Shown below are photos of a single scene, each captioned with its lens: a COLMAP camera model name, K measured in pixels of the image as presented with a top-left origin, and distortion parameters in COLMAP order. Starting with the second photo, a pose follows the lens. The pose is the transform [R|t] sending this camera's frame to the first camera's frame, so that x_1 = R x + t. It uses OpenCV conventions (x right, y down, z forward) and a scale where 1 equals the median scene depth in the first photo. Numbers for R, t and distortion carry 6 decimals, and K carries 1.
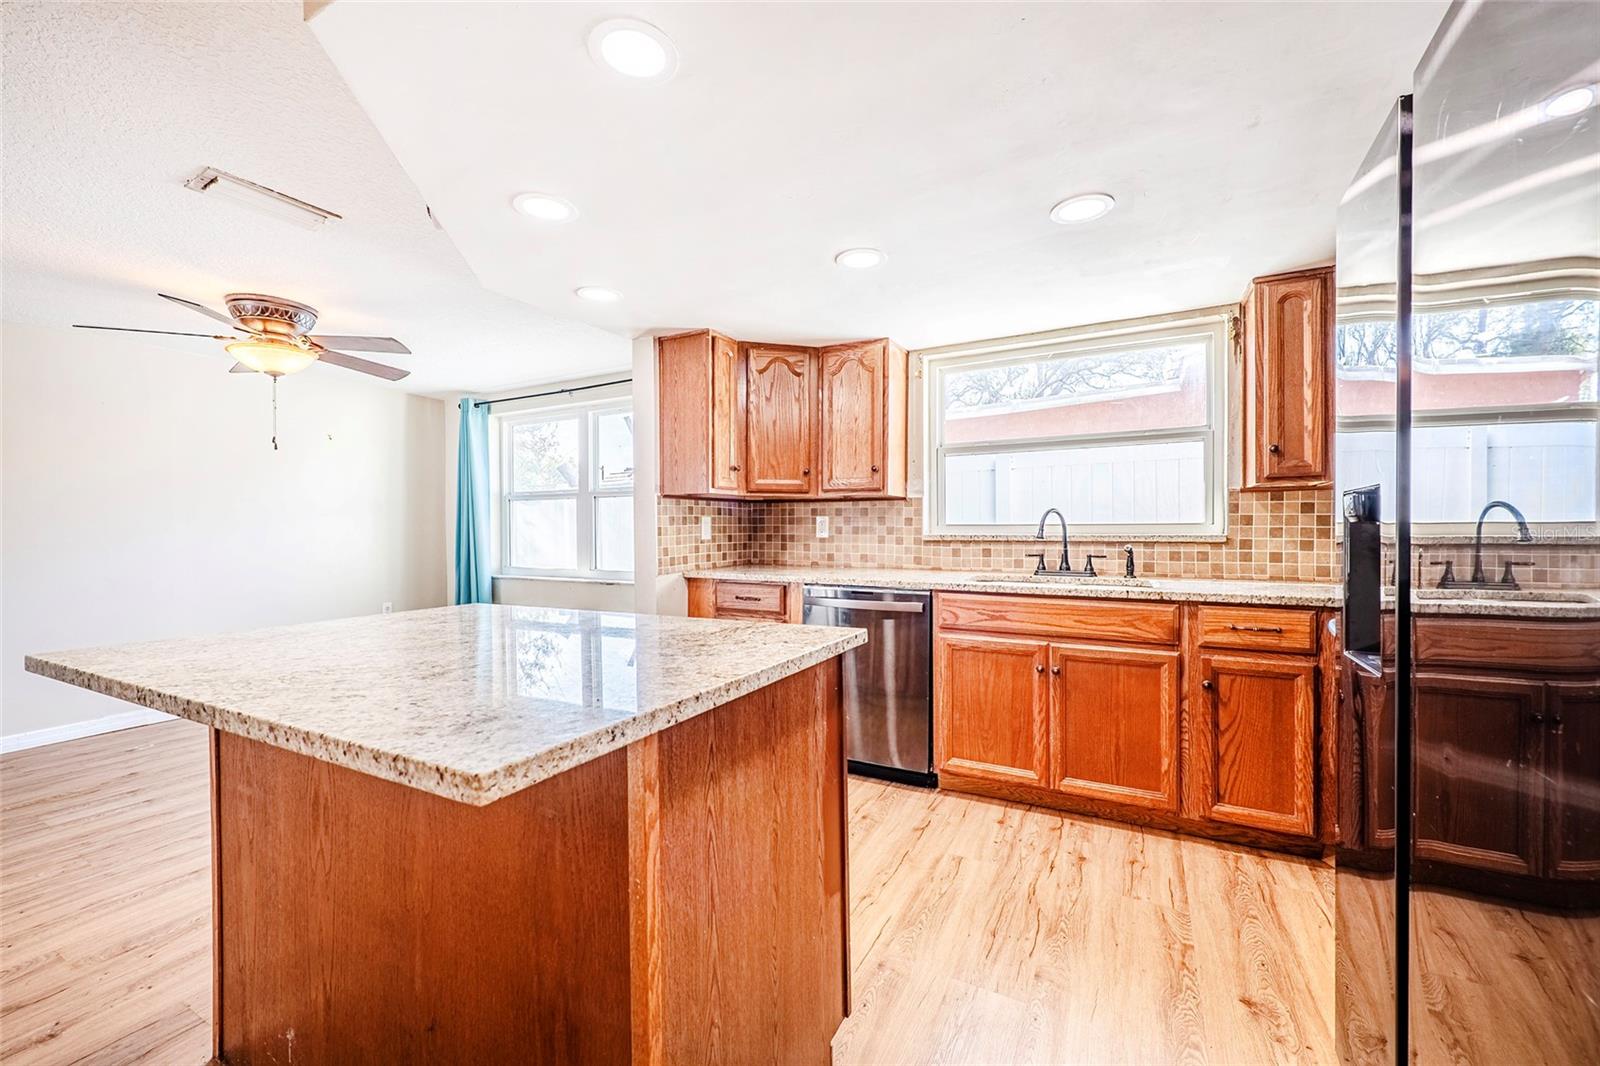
lens RADIAL K [[634.4, 0, 800.1], [0, 634.4, 535.7], [0, 0, 1]] dist [0.005091, -0.002576]
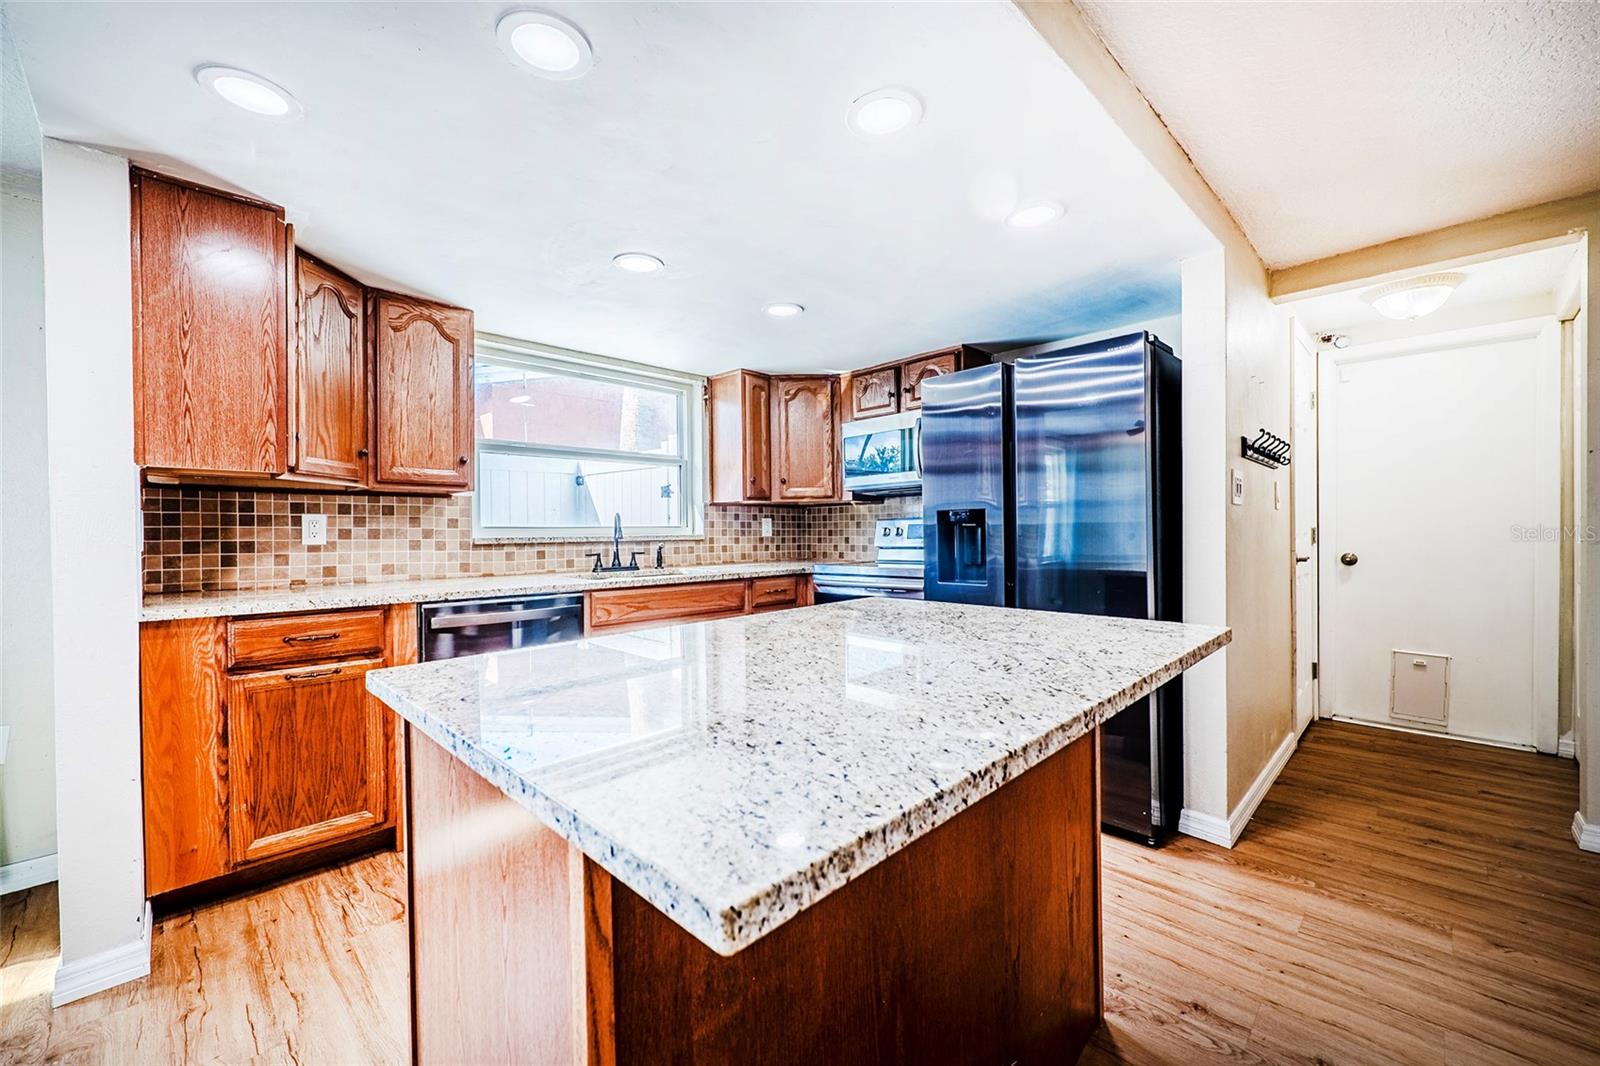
lens RADIAL K [[634.4, 0, 797.2], [0, 634.4, 535.5], [0, 0, 1]] dist [0.005091, -0.002576]
pose [[0.291172, -0.007197, 0.956644, -0.553876], [0.019258, 0.999813, 0.001660, 0.002206], [-0.956477, 0.017940, 0.291256, 0.320185]]
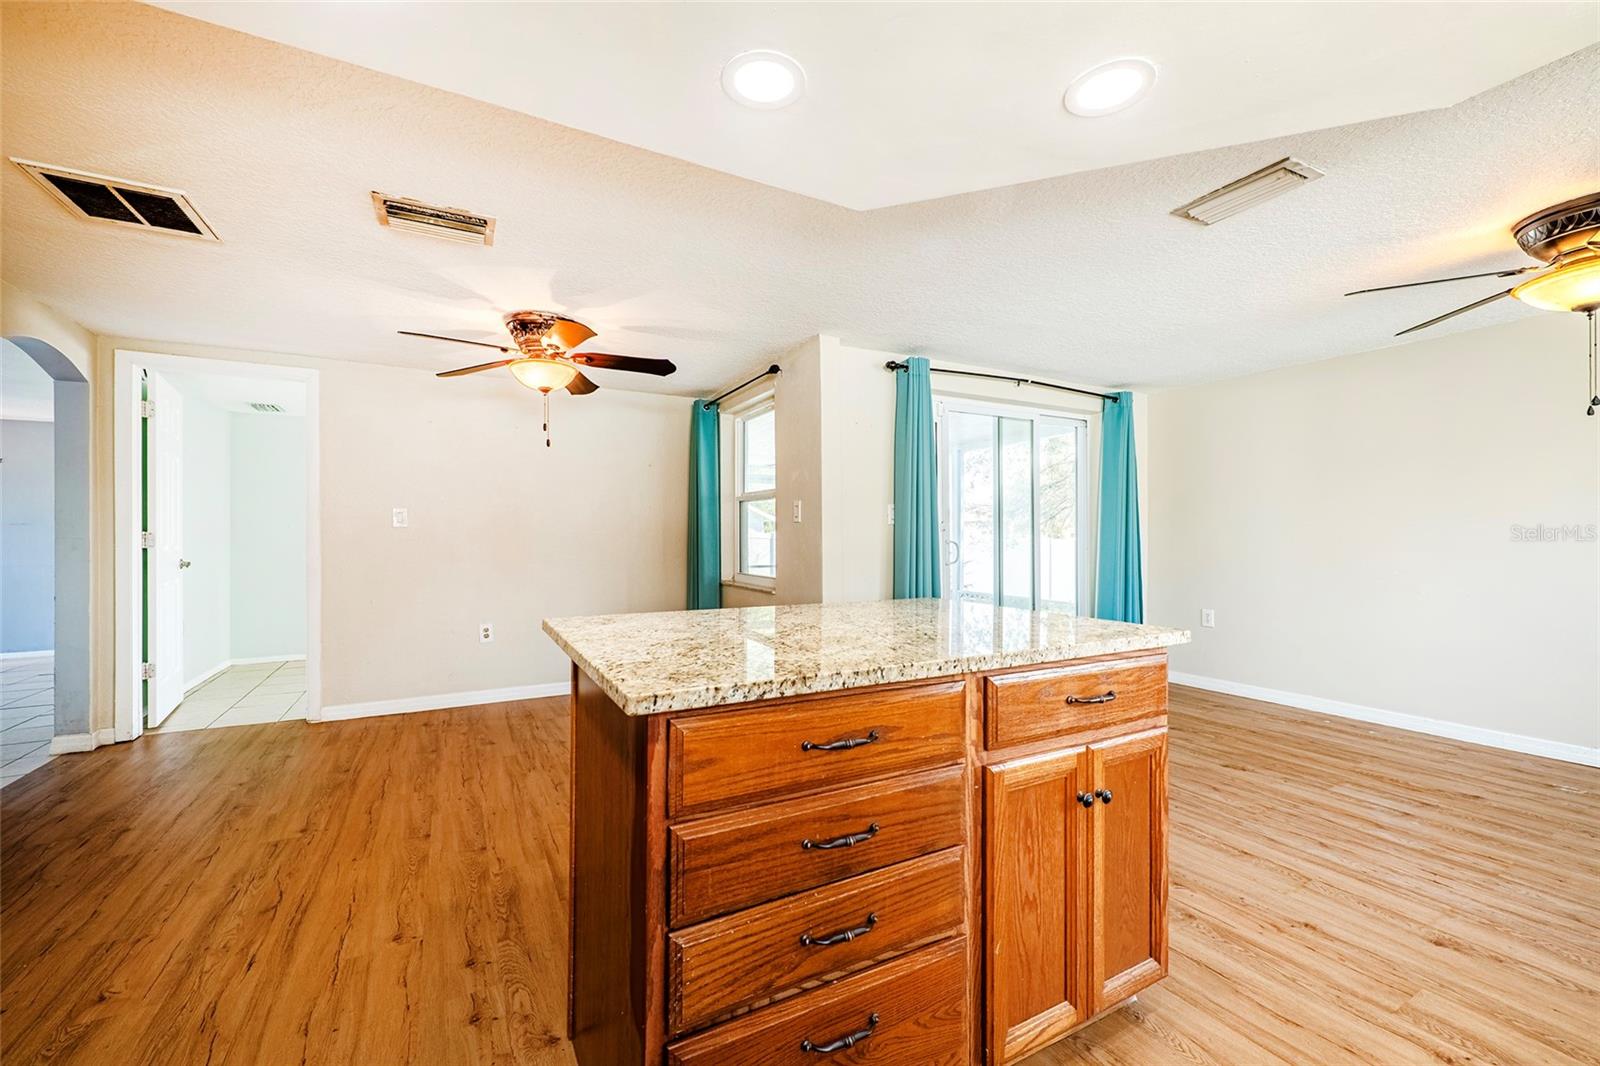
lens RADIAL K [[634.4, 0, 794.7], [0, 634.4, 533.8], [0, 0, 1]] dist [0.005091, -0.002576]
pose [[-0.549496, 0.005936, -0.835475, 0.230858], [-0.003370, 0.999951, 0.009321, -0.008003], [0.835490, 0.007937, -0.549449, 0.631428]]
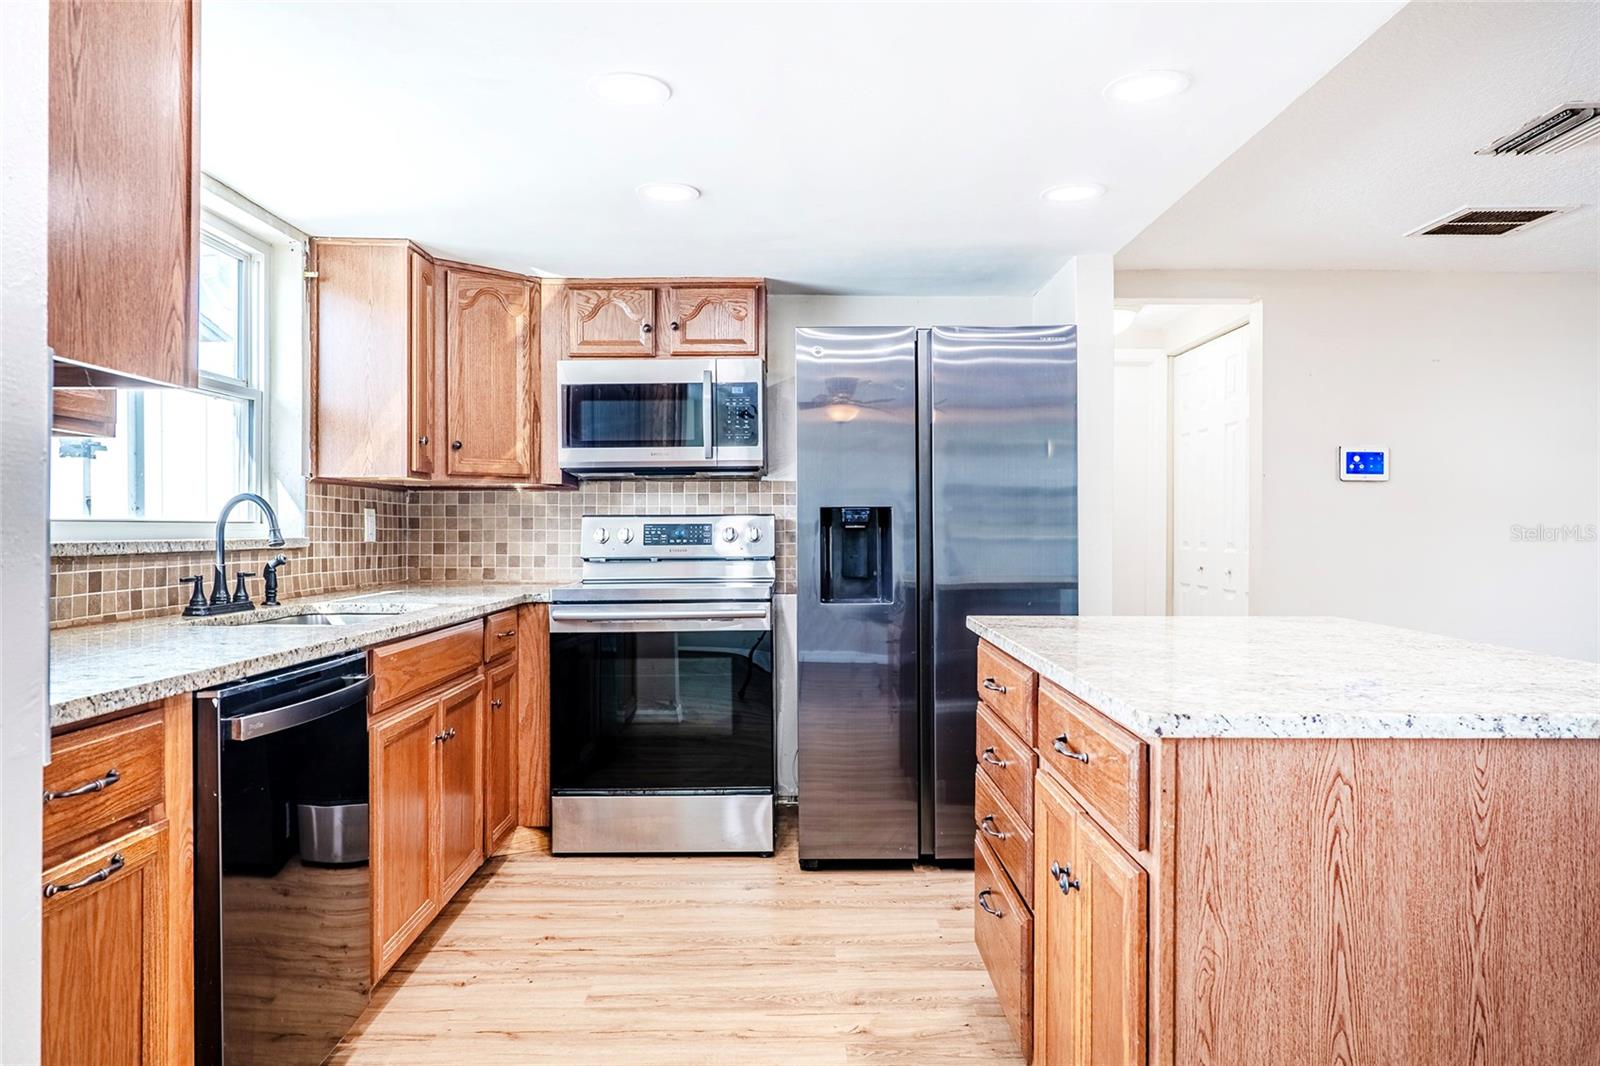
lens RADIAL K [[1063.8, 0, 799.7], [0, 1063.8, 534.4], [0, 0, 1]] dist [-0.001128, 0.007586]
pose [[-0.478767, -0.001109, 0.877941, -0.610162], [0.010545, 0.999920, 0.007013, -0.006918], [-0.877879, 0.012616, -0.478717, 0.928660]]
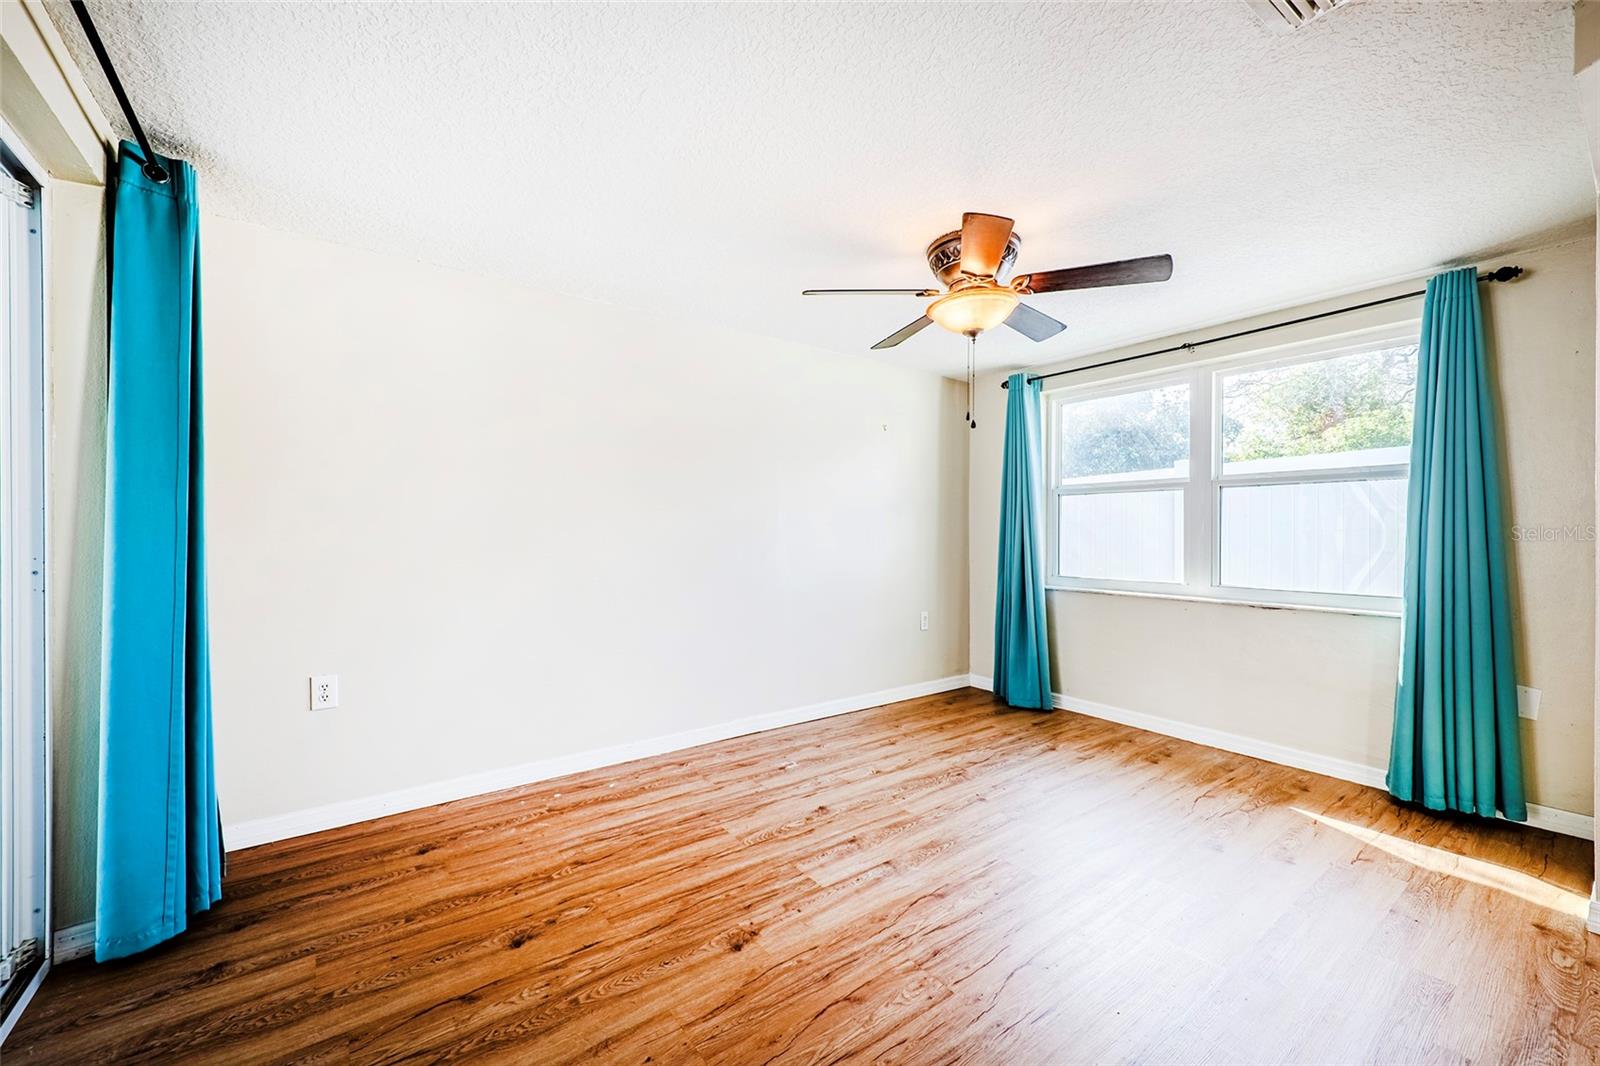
lens RADIAL K [[634.4, 0, 799.4], [0, 634.4, 534.5], [0, 0, 1]] dist [0.005091, -0.002576]
pose [[0.903409, 0.007613, -0.428712, -0.658872], [-0.010775, 0.999930, -0.004950, 0.005148], [0.428644, 0.009091, 0.903428, 0.185631]]
